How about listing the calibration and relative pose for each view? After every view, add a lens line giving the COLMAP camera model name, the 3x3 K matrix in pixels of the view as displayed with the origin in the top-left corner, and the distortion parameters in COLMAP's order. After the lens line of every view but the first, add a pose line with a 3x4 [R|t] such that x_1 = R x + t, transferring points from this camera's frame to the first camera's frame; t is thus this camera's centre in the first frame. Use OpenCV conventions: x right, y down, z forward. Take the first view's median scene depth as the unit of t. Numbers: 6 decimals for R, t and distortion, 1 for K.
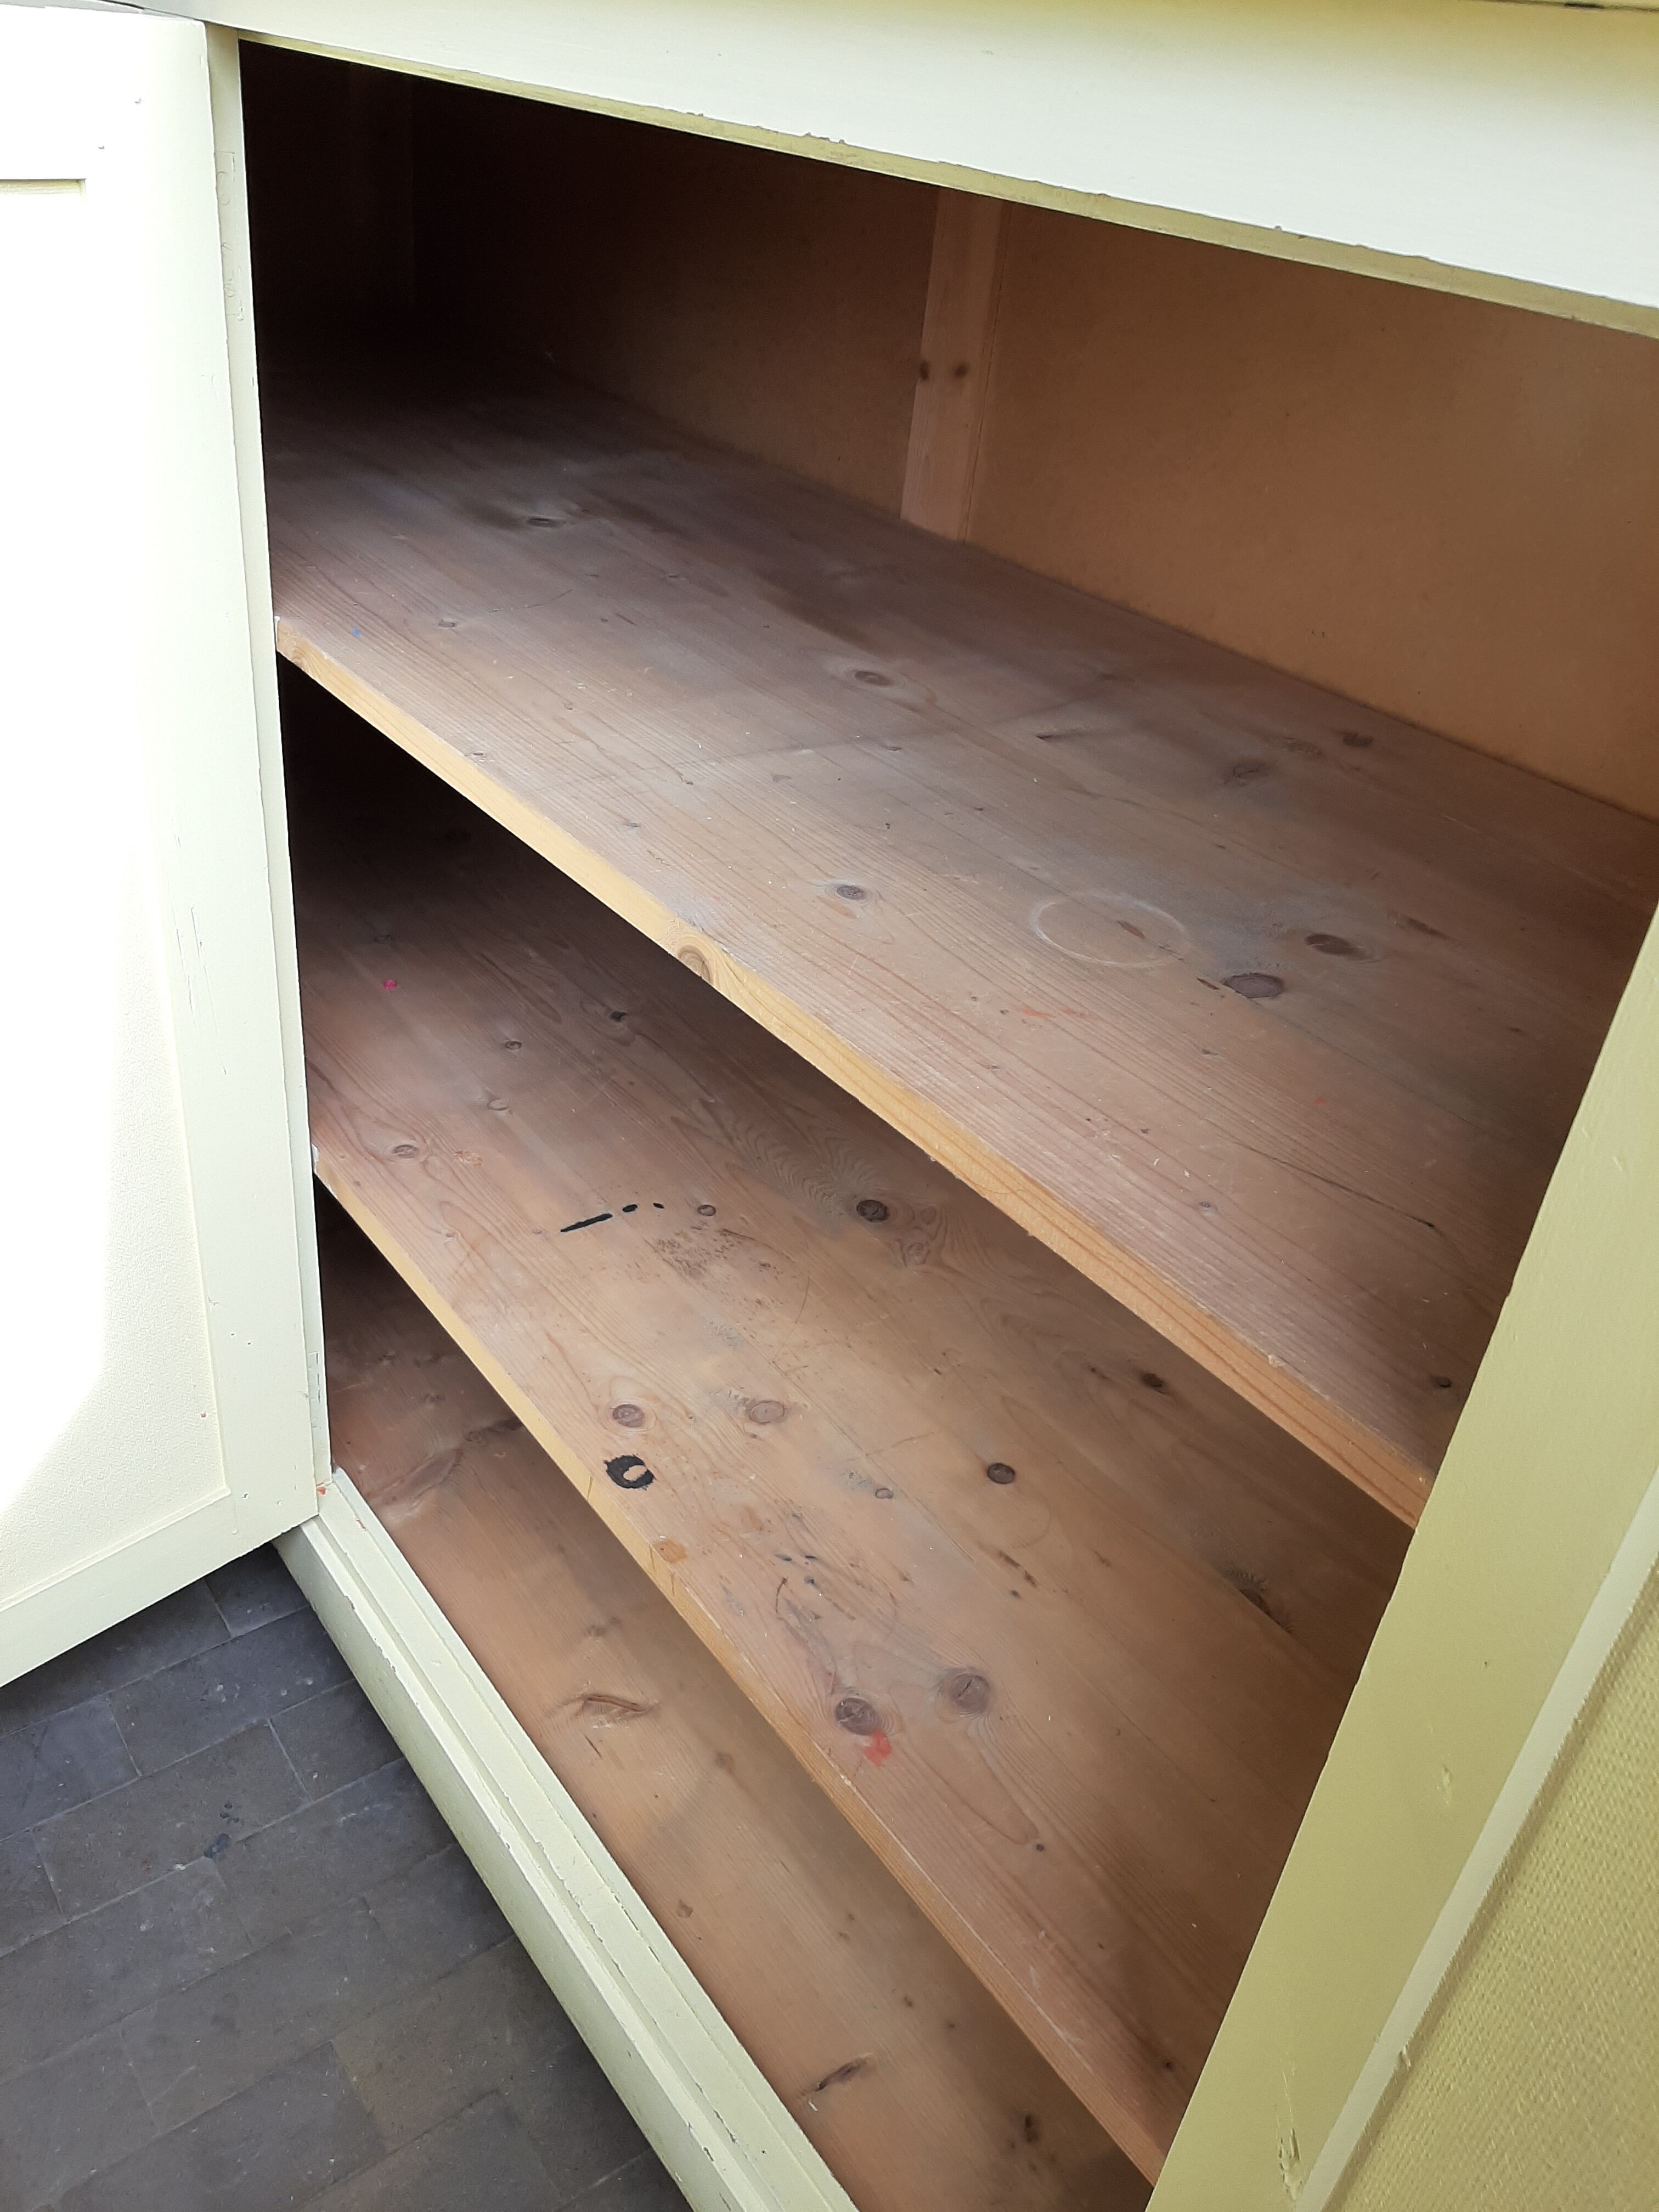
lens RADIAL K [[1772.0, 0, 829.5], [0, 1772.0, 1106.0], [0, 0, 1]] dist [0.053903, -0.122389]
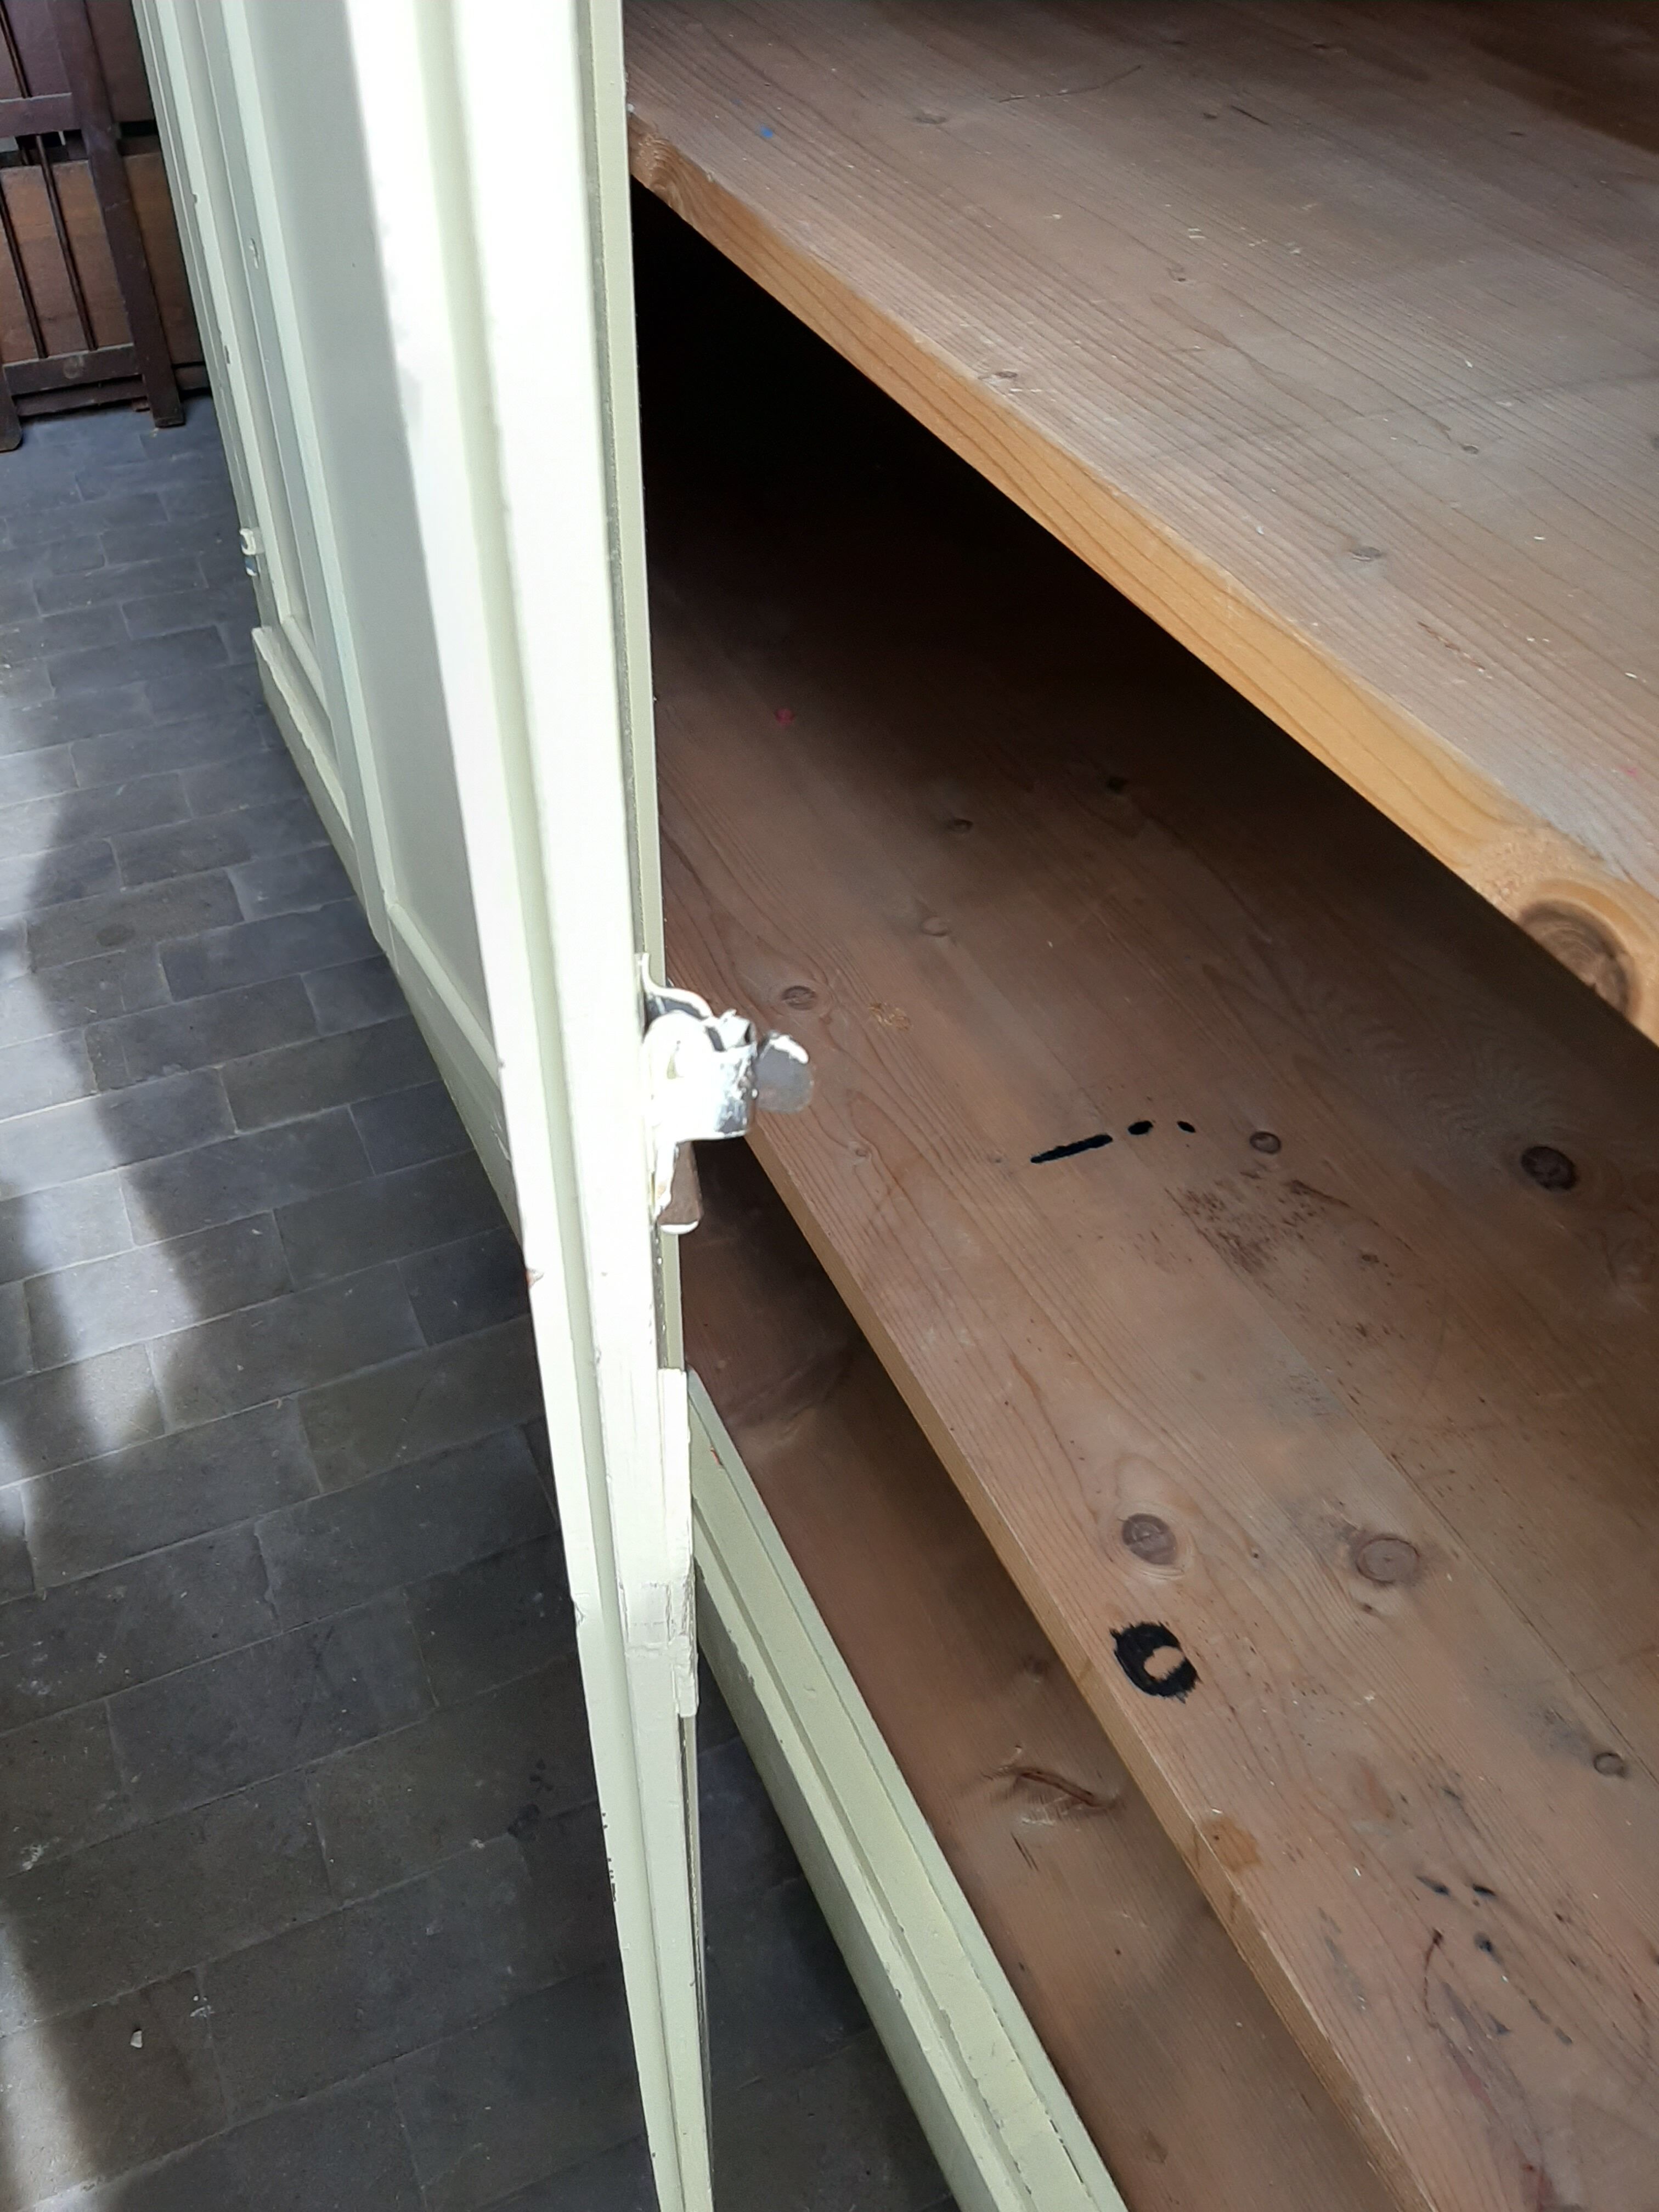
lens RADIAL K [[2004.2, 0, 816.8], [0, 2004.2, 1160.5], [0, 0, 1]] dist [0.077050, -0.277586]
pose [[0.975479, 0.084942, -0.203038, -0.092336], [-0.046224, 0.981016, 0.188336, -0.070564], [0.215182, -0.174333, 0.960888, 0.335348]]
